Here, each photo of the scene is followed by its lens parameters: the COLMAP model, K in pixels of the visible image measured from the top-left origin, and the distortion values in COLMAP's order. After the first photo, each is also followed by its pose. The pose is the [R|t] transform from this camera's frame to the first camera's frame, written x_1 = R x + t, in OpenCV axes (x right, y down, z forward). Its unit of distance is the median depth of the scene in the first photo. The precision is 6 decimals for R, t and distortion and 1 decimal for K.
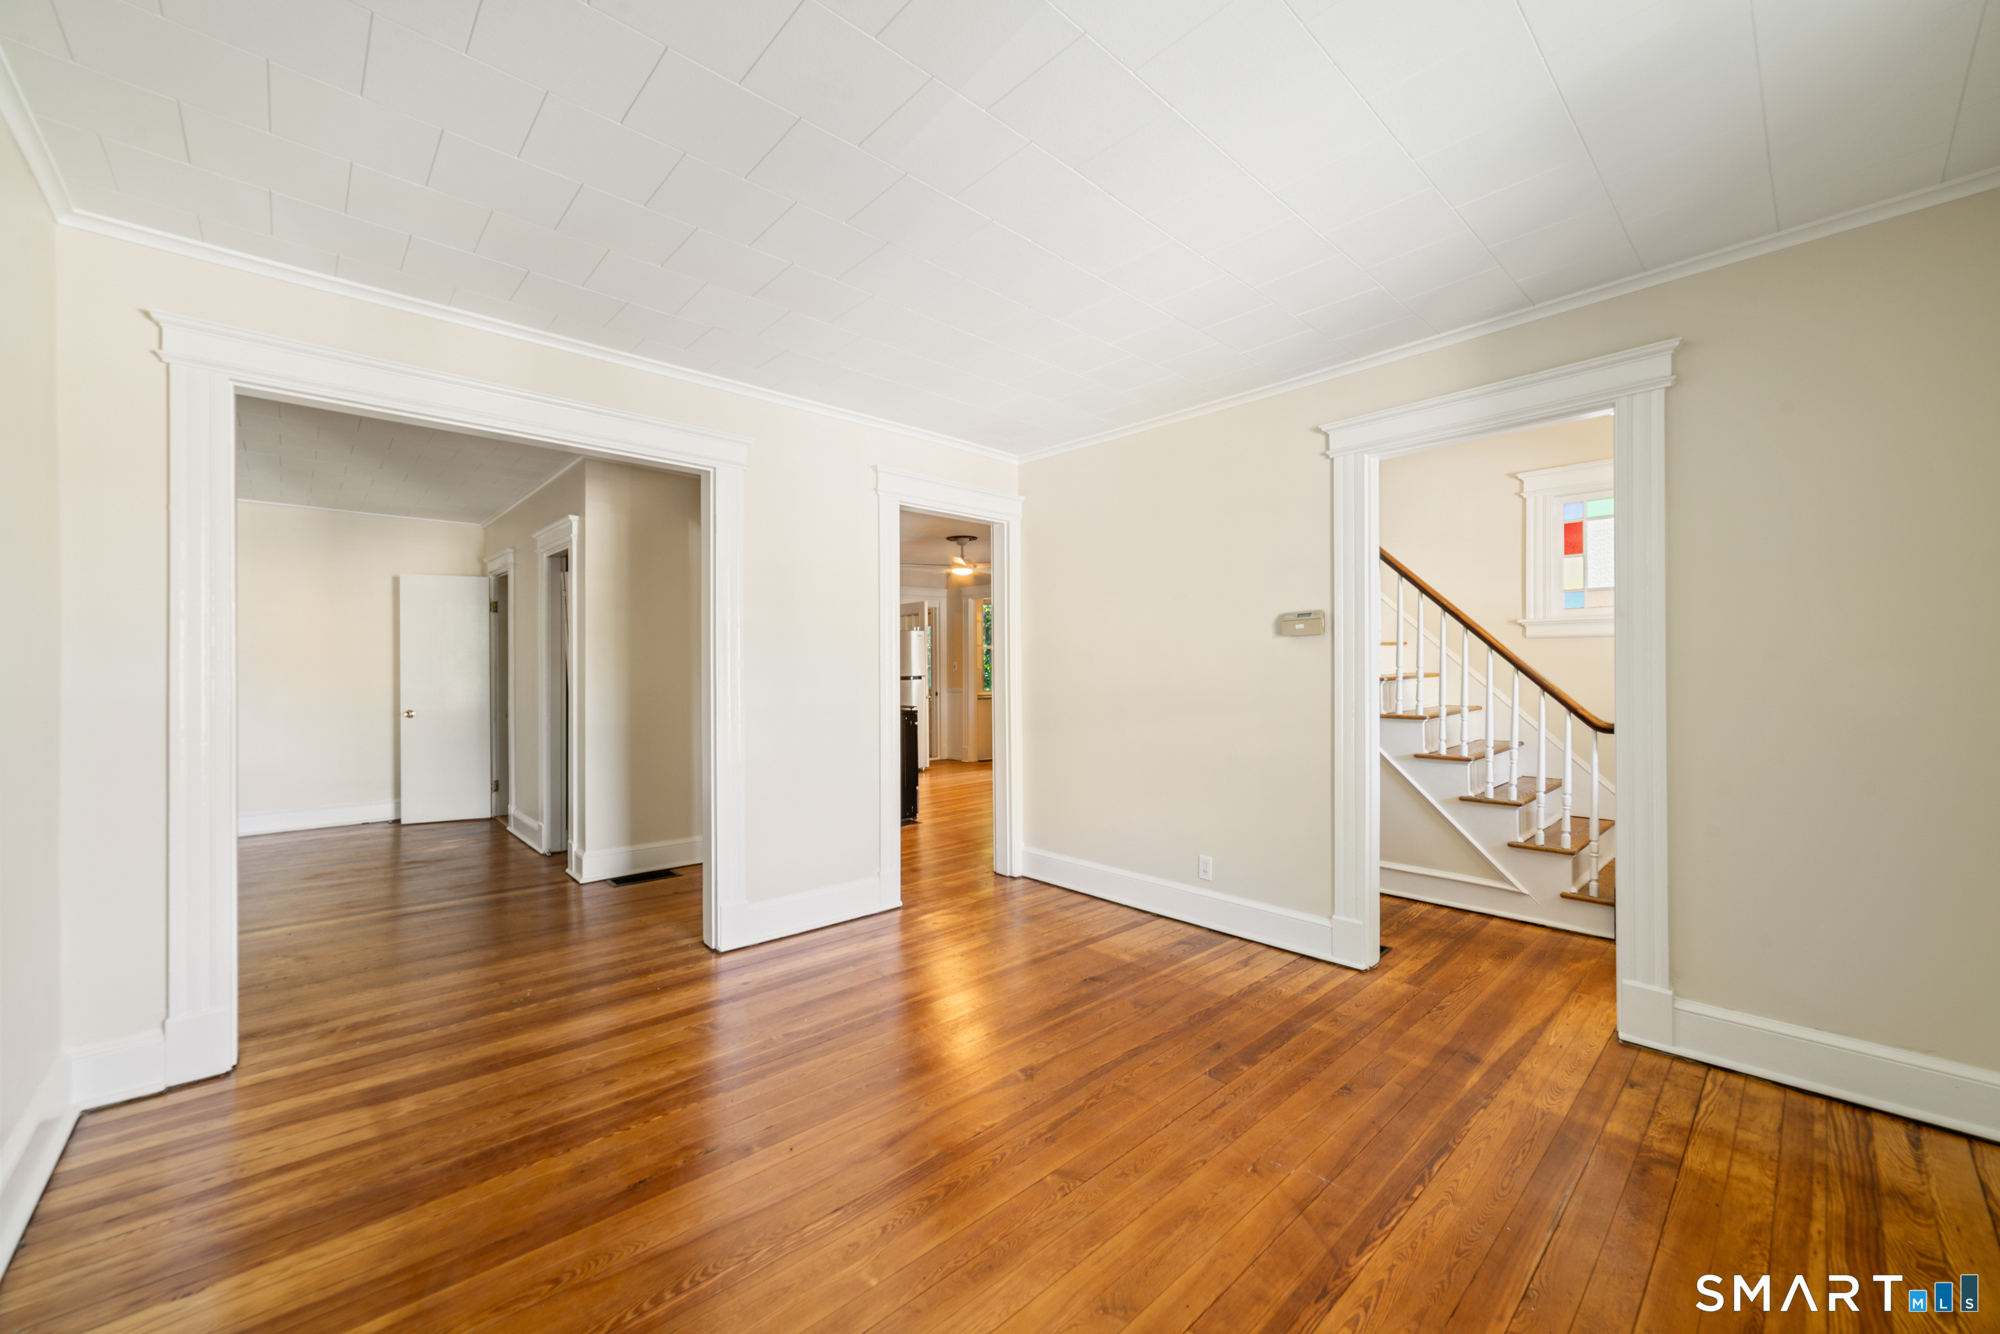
lens RADIAL K [[781.1, 0, 1009.4], [0, 781.1, 666.2], [0, 0, 1]] dist [-0.002231, 0.000771]
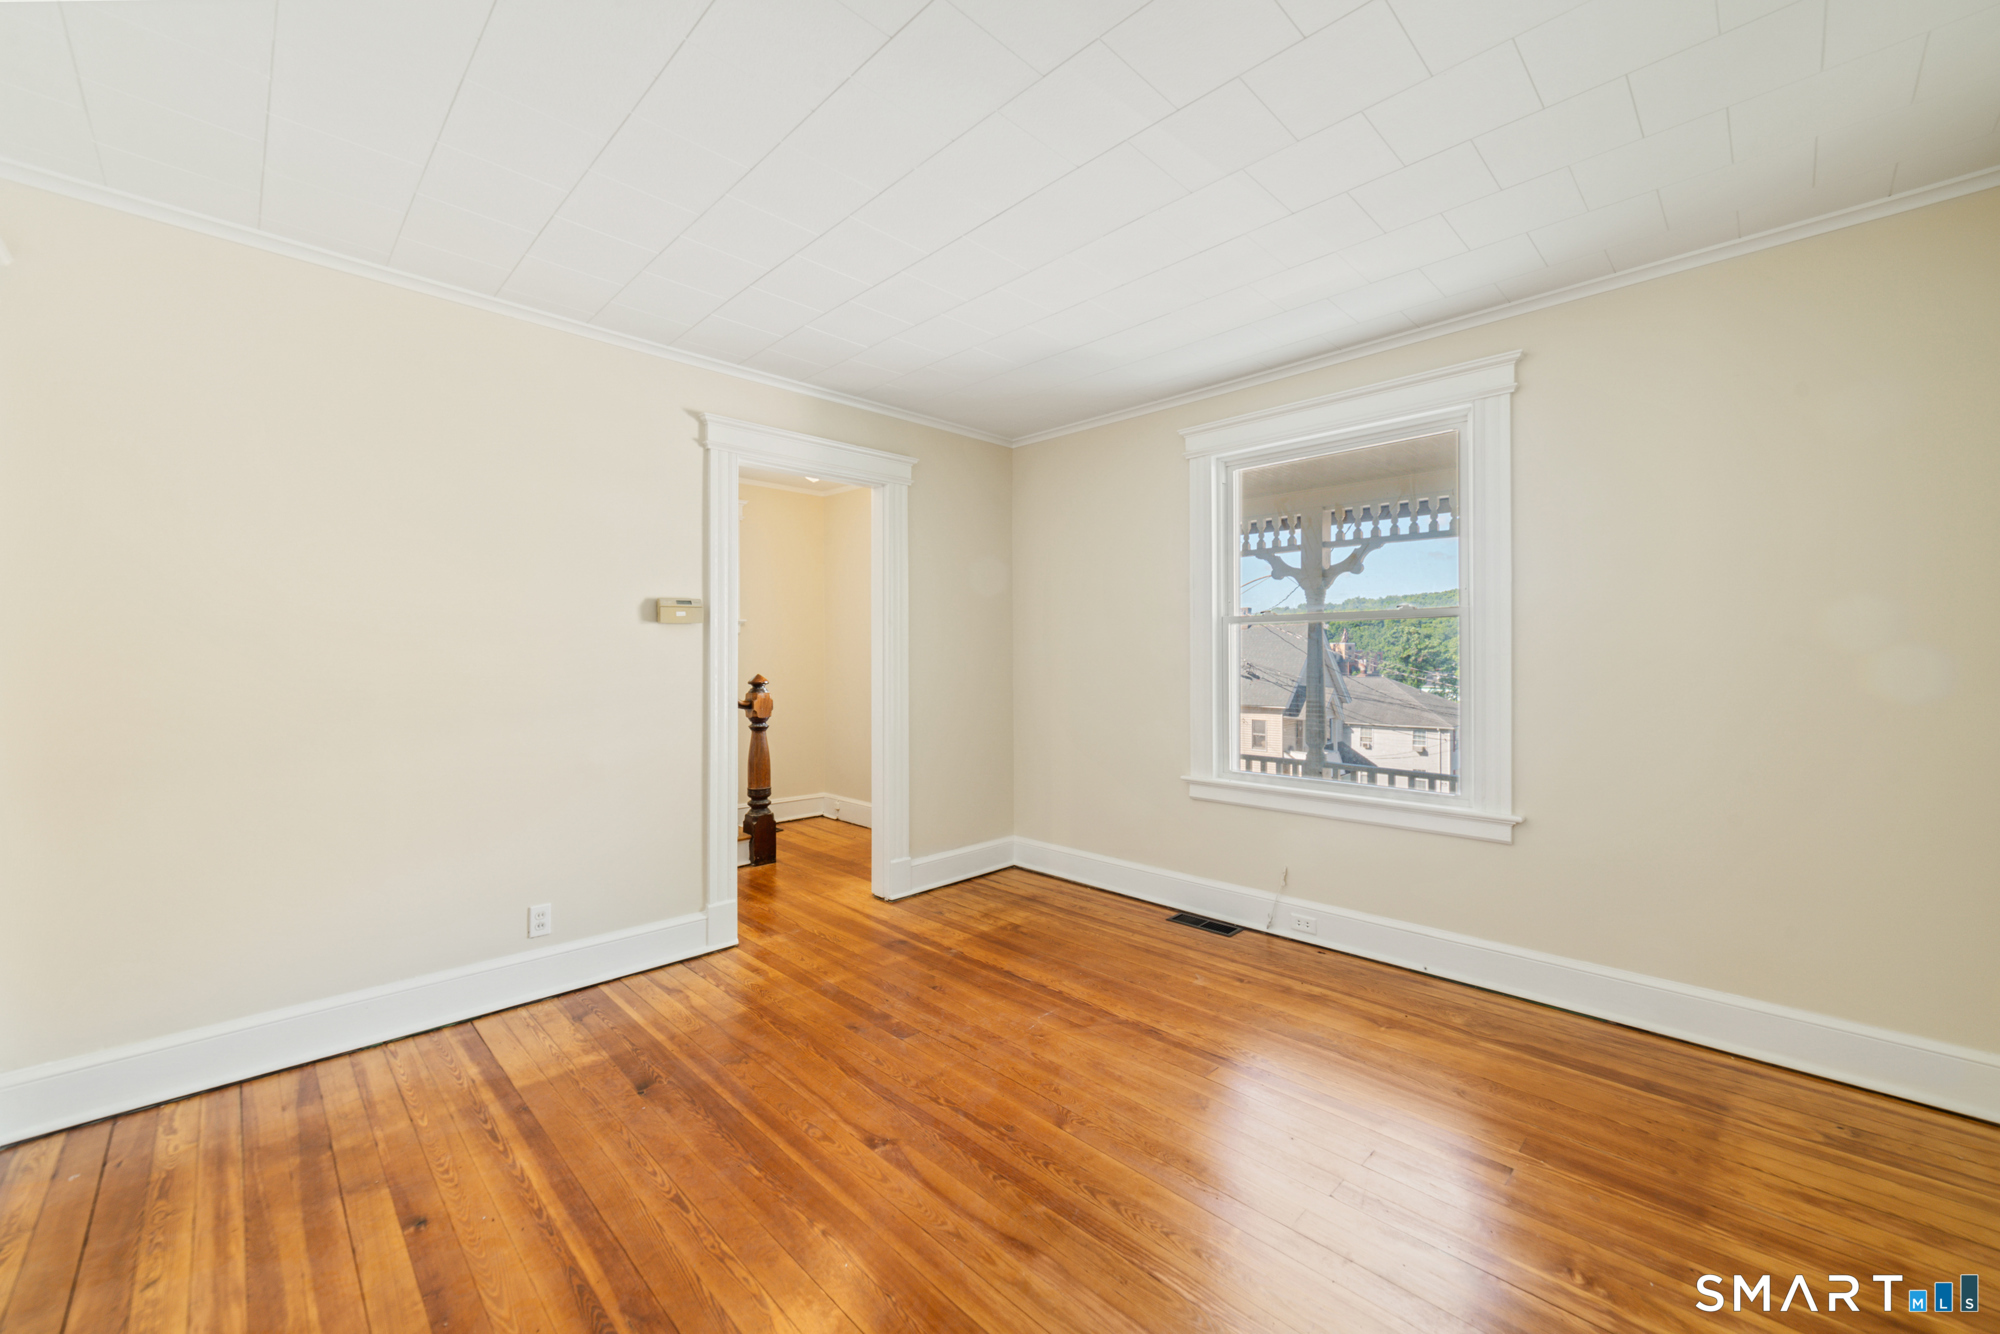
lens RADIAL K [[781.1, 0, 997.4], [0, 781.1, 658.9], [0, 0, 1]] dist [-0.002231, 0.000771]
pose [[-0.041510, 0.004388, 0.999128, -0.682062], [-0.002485, 0.999987, -0.004496, 0.007787], [-0.999135, -0.002670, -0.041498, 0.762487]]
